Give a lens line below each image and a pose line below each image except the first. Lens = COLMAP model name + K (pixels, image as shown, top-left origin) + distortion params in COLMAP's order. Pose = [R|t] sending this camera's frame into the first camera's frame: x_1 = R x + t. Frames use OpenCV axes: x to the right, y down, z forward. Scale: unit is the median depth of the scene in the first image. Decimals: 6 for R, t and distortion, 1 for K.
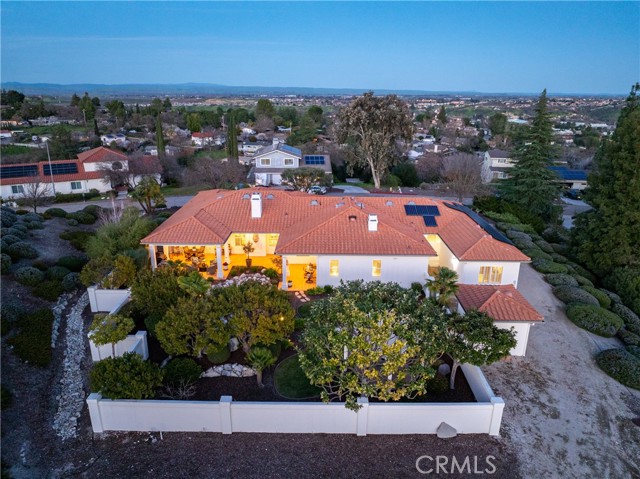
lens RADIAL K [[456.3, 0, 317.4], [0, 456.3, 241.8], [0, 0, 1]] dist [-0.038532, 0.001984]
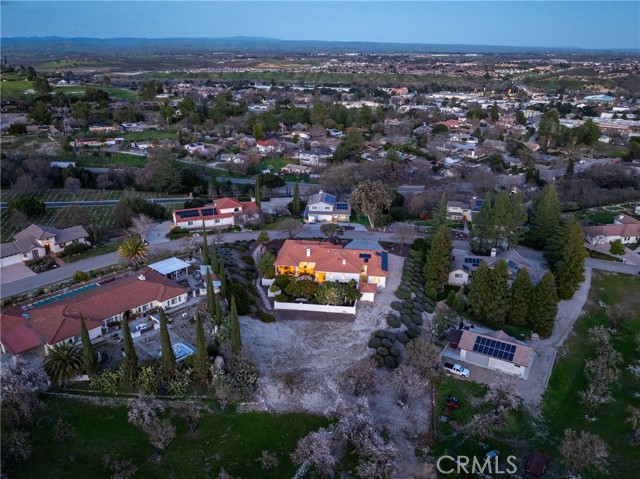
lens RADIAL K [[571.2, 0, 320.0], [0, 571.2, 239.5], [0, 0, 1]] dist [-0.005302, -0.002001]
pose [[0.993154, 0.042757, -0.108709, 0.158881], [-0.037545, 0.998066, 0.049545, -0.162348], [0.110618, -0.045125, 0.992838, -1.246291]]
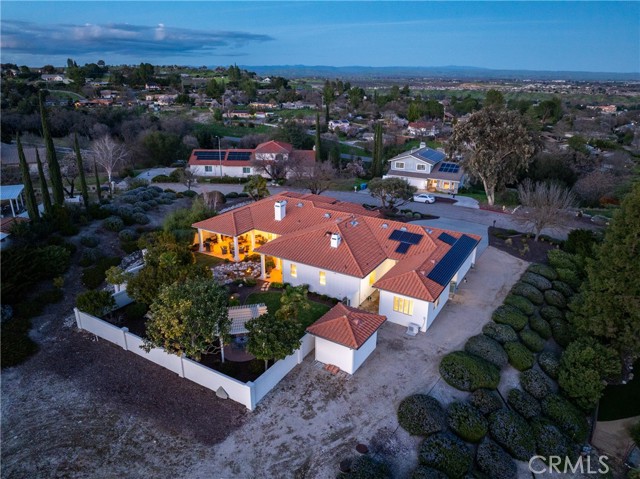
lens RADIAL K [[456.3, 0, 317.4], [0, 456.3, 241.8], [0, 0, 1]] dist [-0.038532, 0.001984]
pose [[0.852288, 0.178607, -0.491635, 0.279603], [-0.159386, 0.983877, 0.081126, -0.053622], [0.498199, 0.009217, 0.867014, -0.027099]]
